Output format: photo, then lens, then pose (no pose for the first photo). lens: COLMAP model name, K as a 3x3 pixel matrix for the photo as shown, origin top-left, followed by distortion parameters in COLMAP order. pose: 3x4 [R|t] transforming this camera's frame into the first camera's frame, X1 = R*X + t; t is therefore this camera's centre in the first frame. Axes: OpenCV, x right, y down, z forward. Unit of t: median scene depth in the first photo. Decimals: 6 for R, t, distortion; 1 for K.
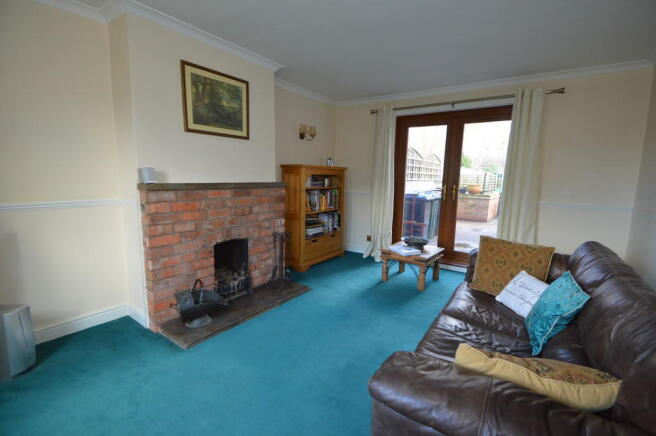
lens RADIAL K [[290.5, 0, 333.3], [0, 290.5, 217.8], [0, 0, 1]] dist [0.003281, -0.014664]
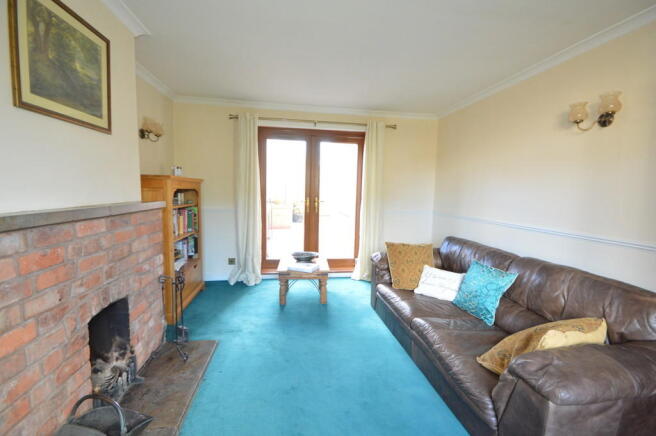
lens RADIAL K [[290.5, 0, 333.3], [0, 290.5, 217.8], [0, 0, 1]] dist [0.003281, -0.014664]
pose [[0.721449, -0.070530, 0.688867, -0.405894], [0.093356, 0.995624, 0.004166, -0.055607], [-0.686146, 0.061304, 0.724876, 0.264458]]
